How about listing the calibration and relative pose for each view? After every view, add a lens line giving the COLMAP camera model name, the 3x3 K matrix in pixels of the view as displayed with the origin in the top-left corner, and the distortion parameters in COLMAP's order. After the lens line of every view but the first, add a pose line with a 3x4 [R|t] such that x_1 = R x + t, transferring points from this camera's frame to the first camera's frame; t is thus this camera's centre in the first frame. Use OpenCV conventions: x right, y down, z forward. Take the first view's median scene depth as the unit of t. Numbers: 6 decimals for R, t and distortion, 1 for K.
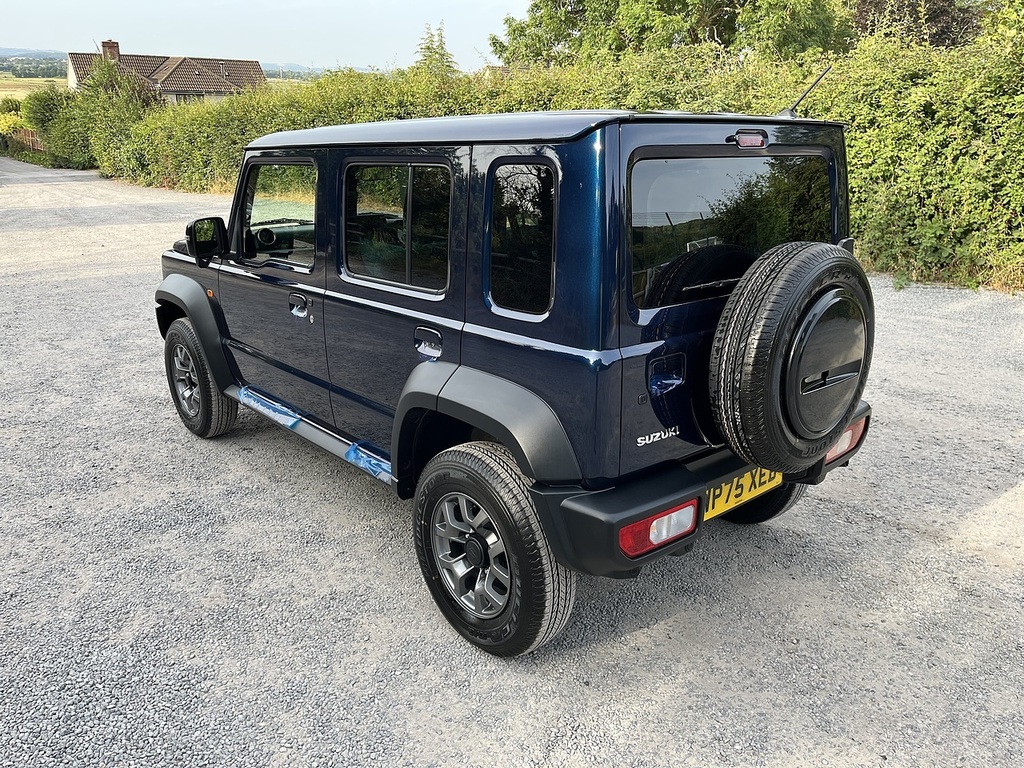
lens RADIAL K [[786.7, 0, 521.8], [0, 786.7, 382.8], [0, 0, 1]] dist [0.010602, -0.002515]
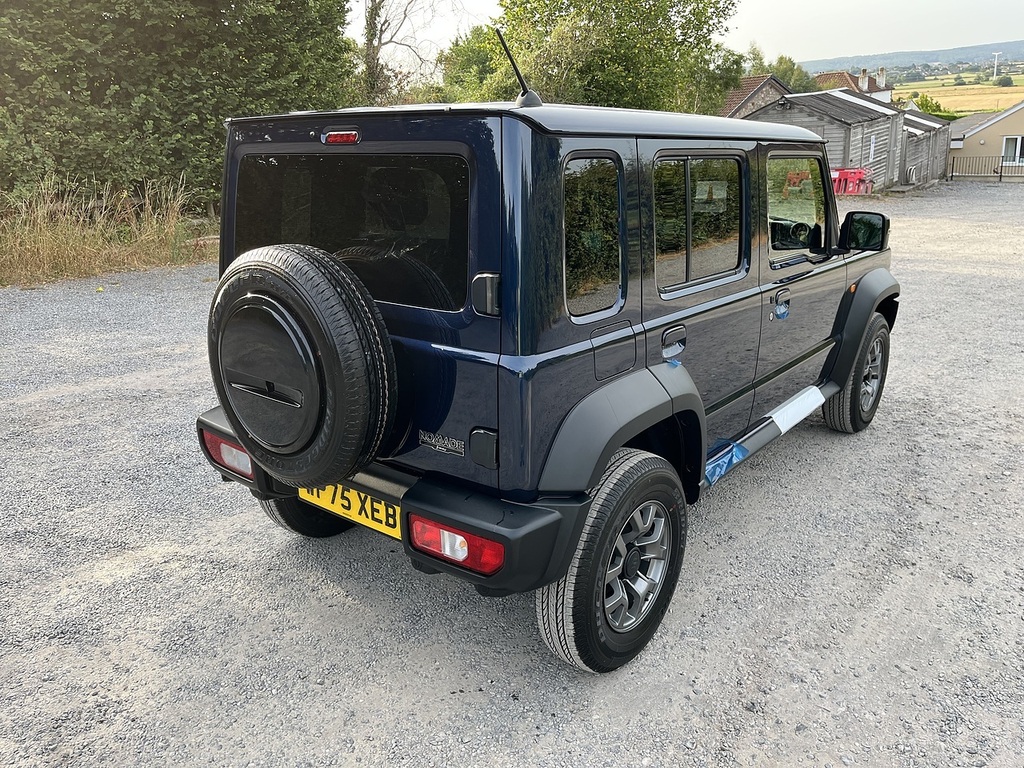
lens RADIAL K [[795.8, 0, 512.0], [0, 795.8, 384.0], [0, 0, 1]] dist [0.002420, 0.003860]
pose [[0.171927, 0.278968, -0.944785, 1.182423], [-0.268873, 0.935940, 0.227428, -0.272163], [0.947707, 0.214926, 0.235921, 0.931124]]
